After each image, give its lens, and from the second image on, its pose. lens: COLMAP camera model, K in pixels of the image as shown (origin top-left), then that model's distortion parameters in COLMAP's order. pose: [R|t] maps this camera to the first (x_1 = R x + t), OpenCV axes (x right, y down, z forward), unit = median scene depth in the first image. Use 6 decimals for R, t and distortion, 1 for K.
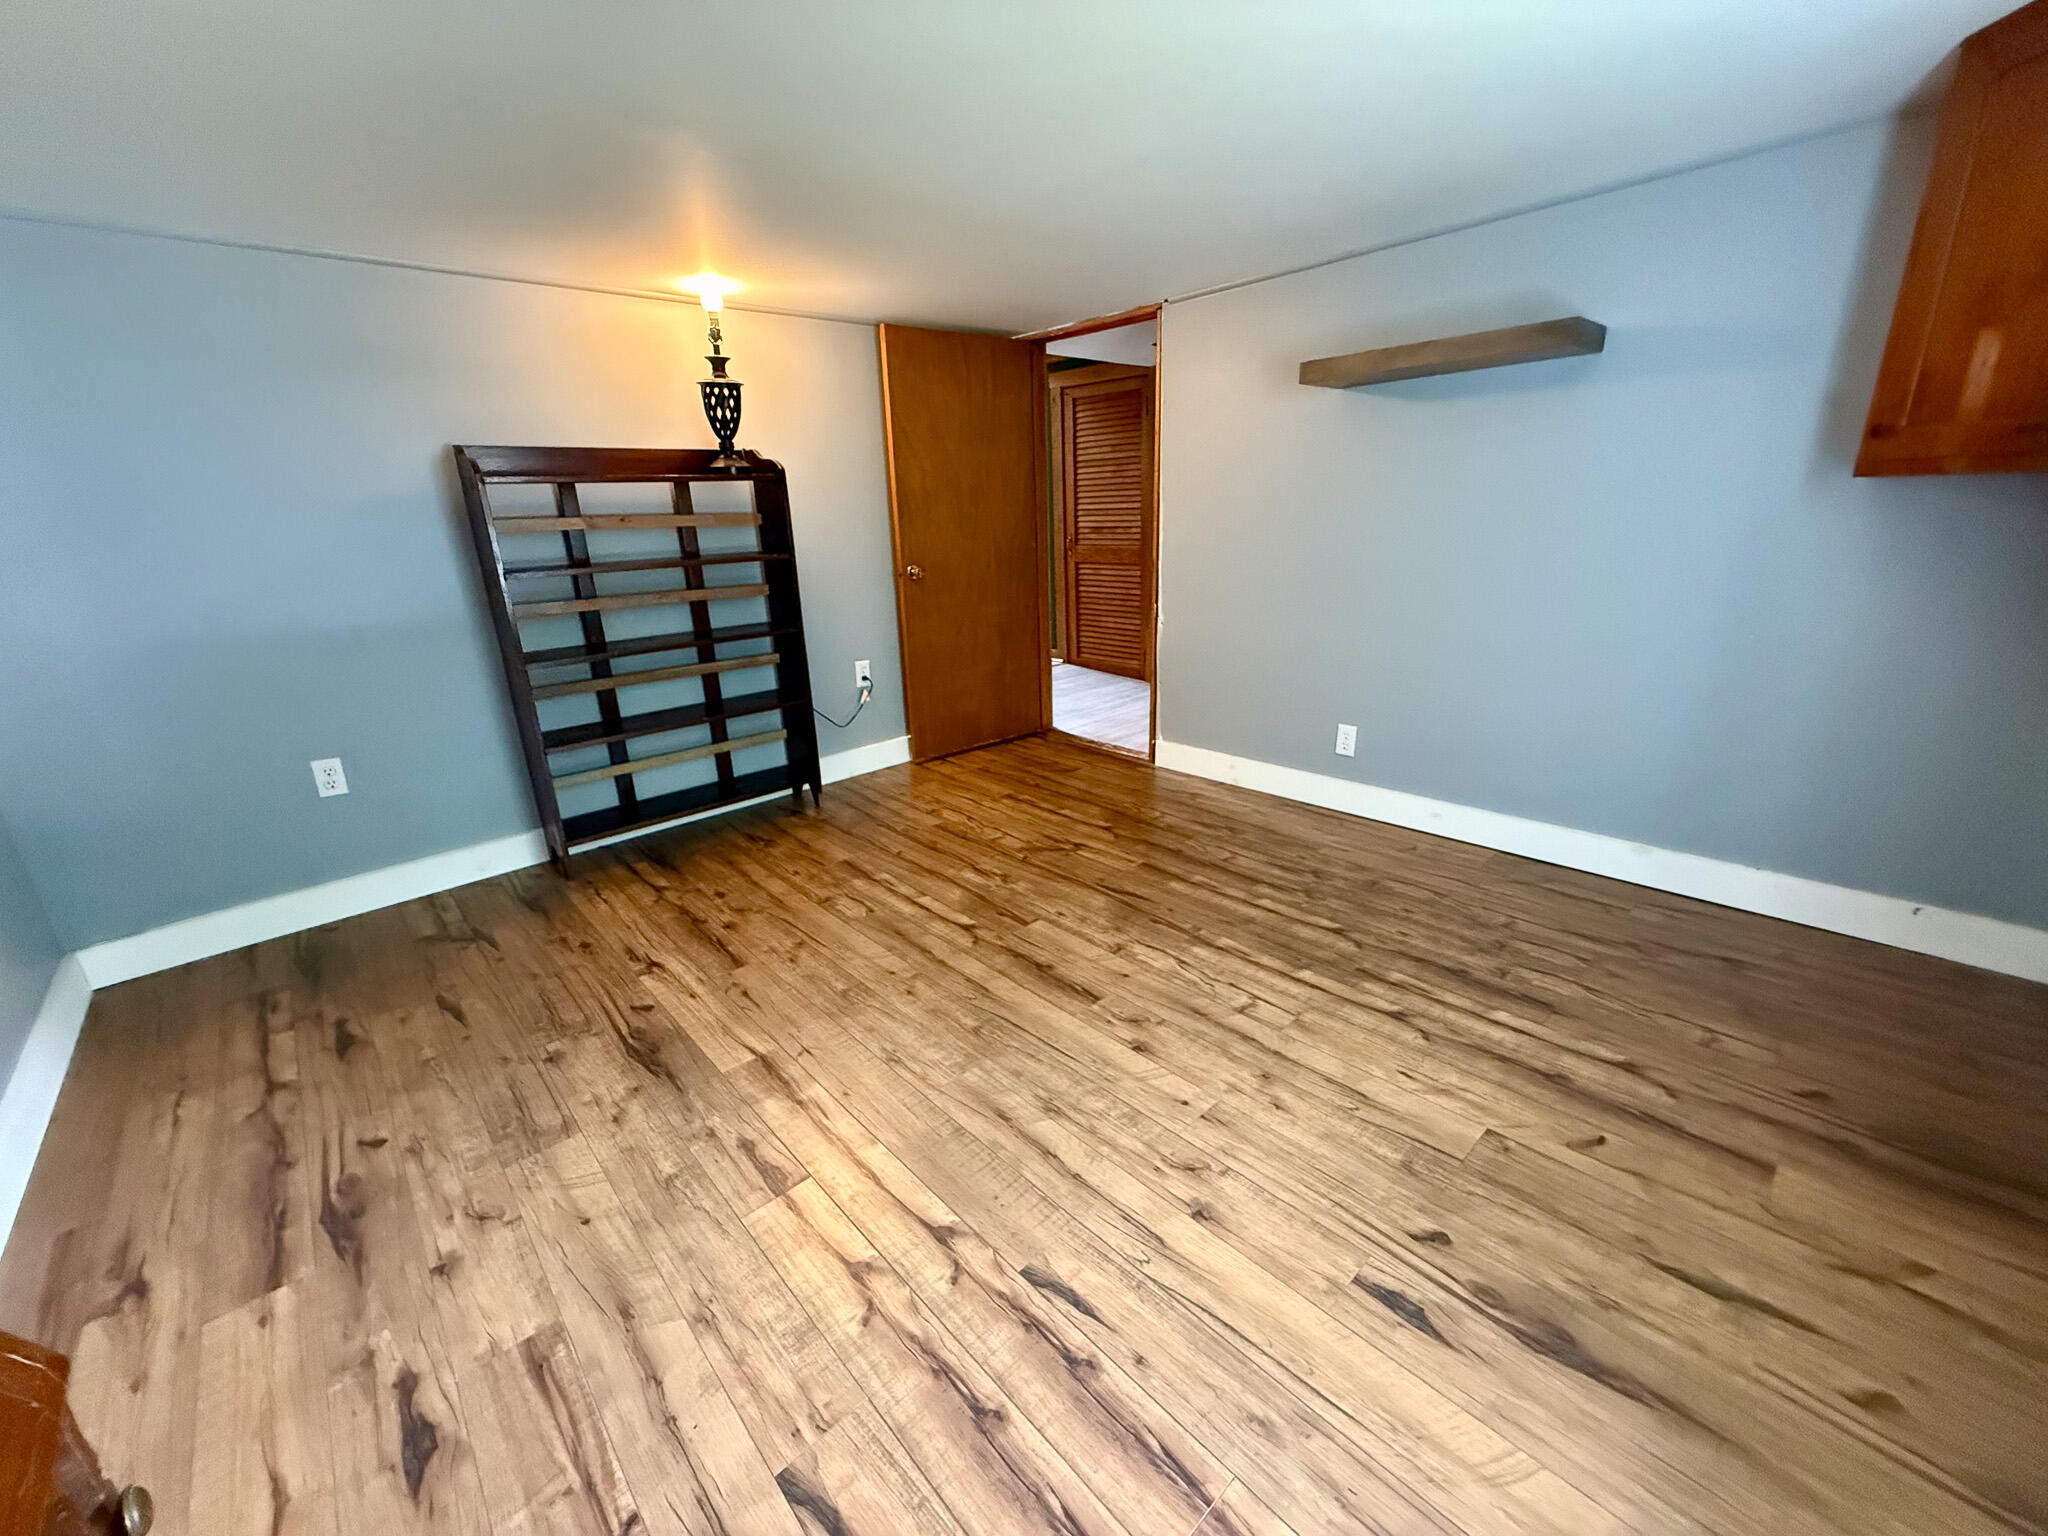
lens RADIAL K [[809.1, 0, 1021.9], [0, 809.1, 760.6], [0, 0, 1]] dist [0.000522, 0.000261]
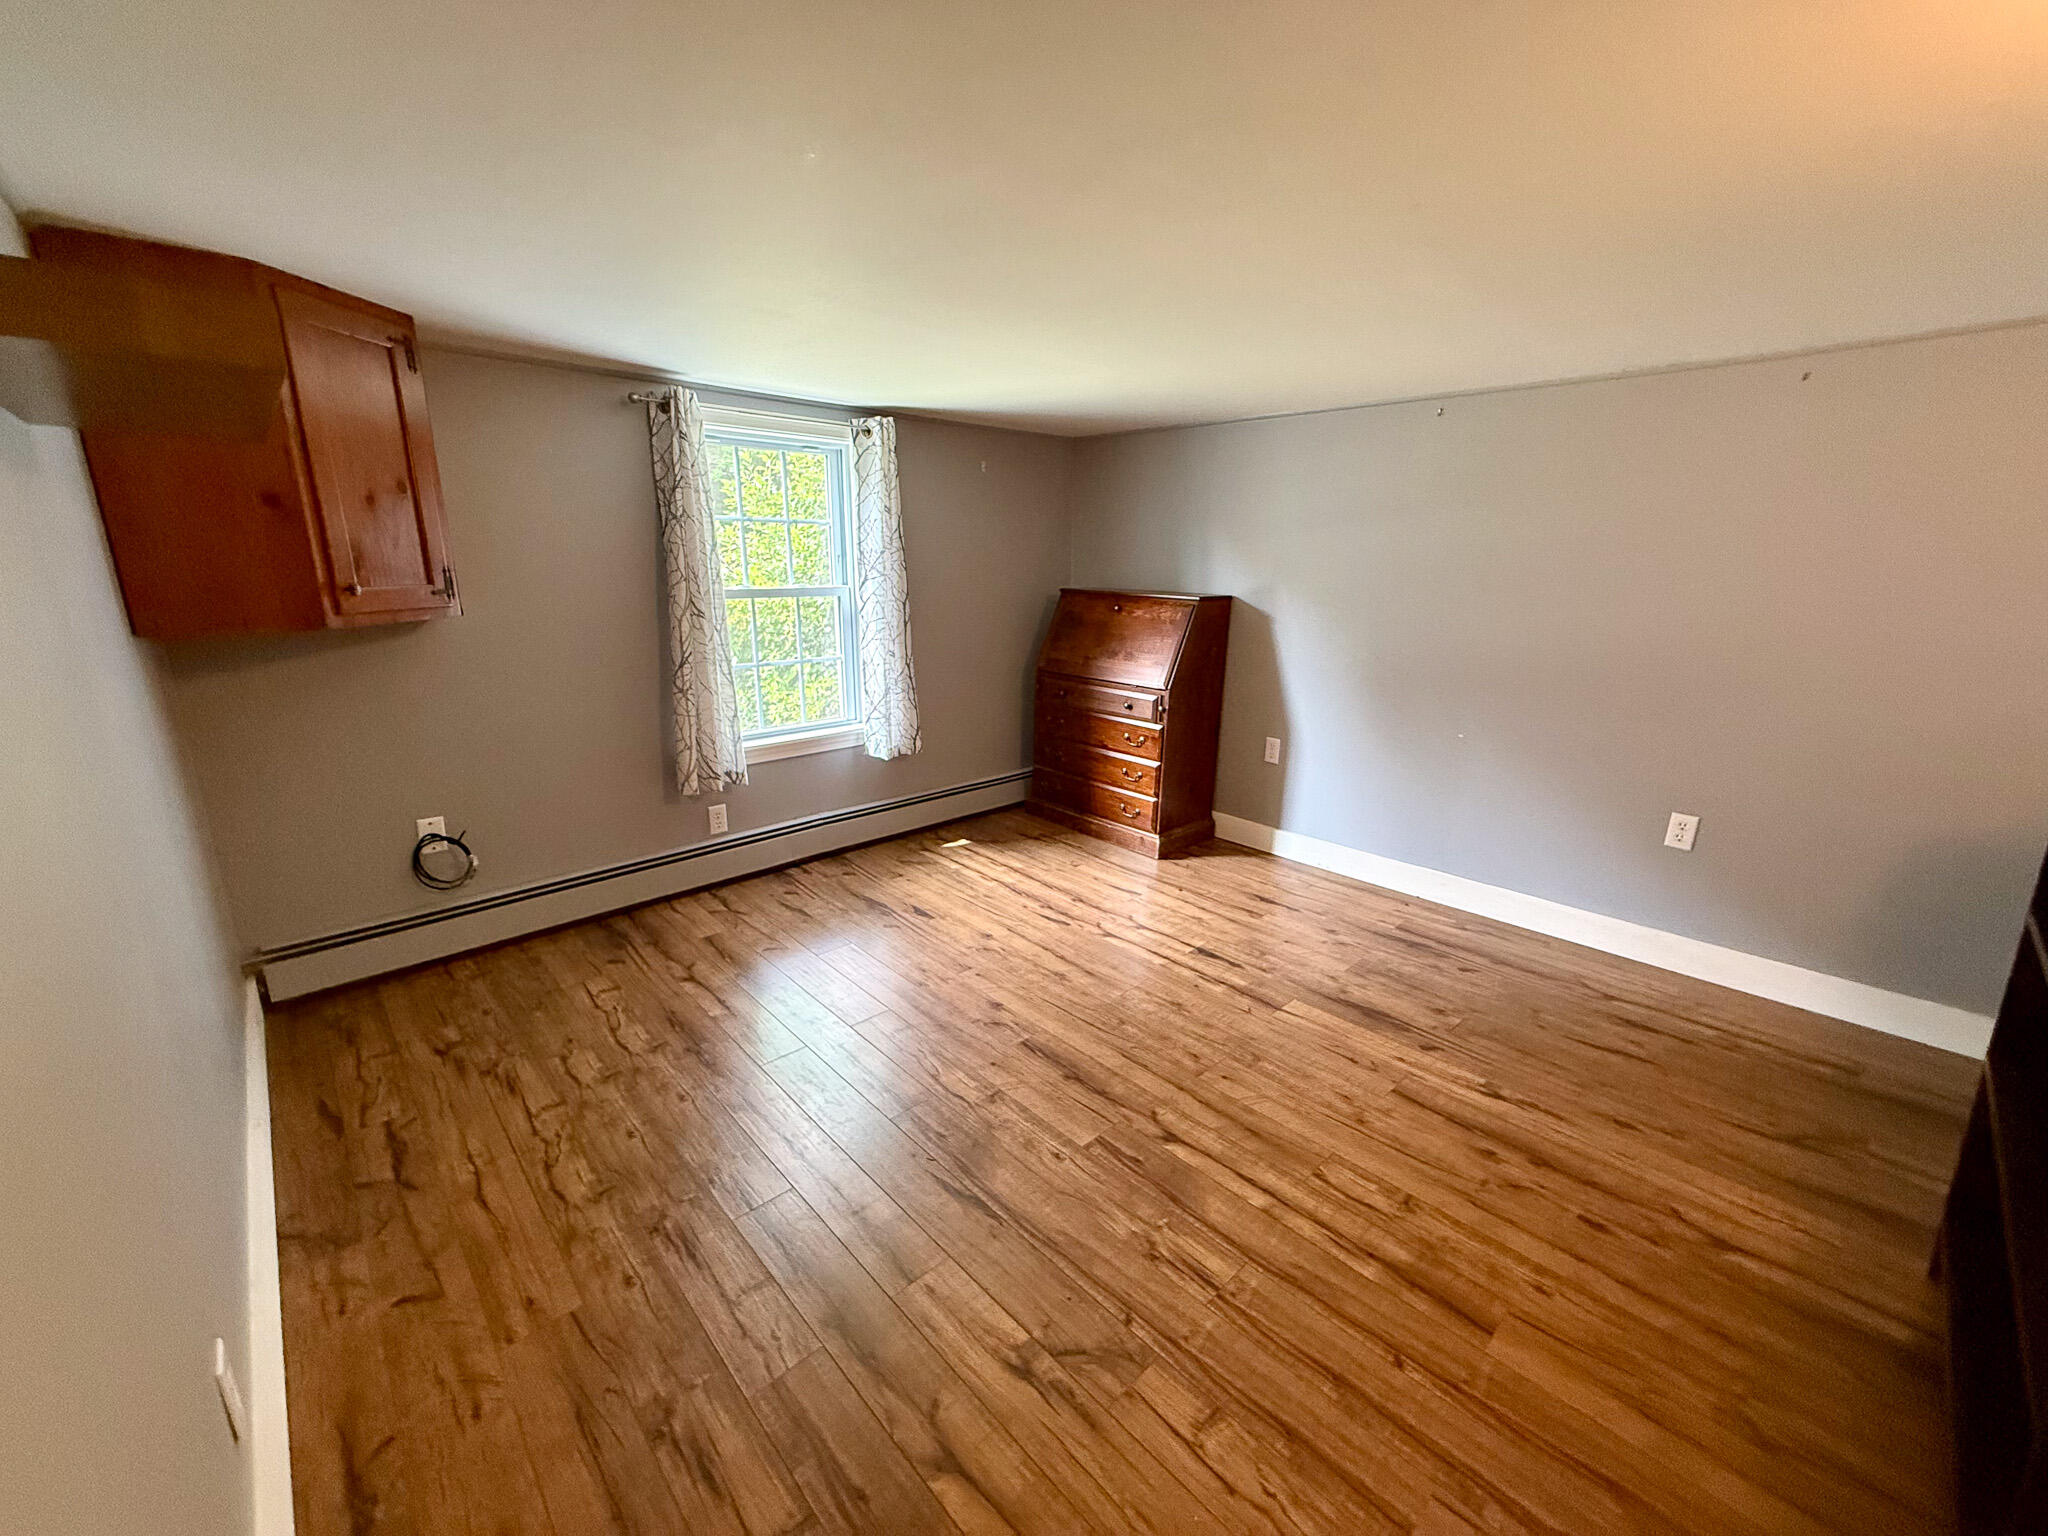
lens RADIAL K [[809.1, 0, 1017.5], [0, 809.1, 769.9], [0, 0, 1]] dist [0.000522, 0.000261]
pose [[-0.999373, 0.035416, 0.000546, 0.083378], [0.030233, 0.844906, 0.534060, -0.612920], [0.018453, 0.533742, -0.845446, 1.680856]]
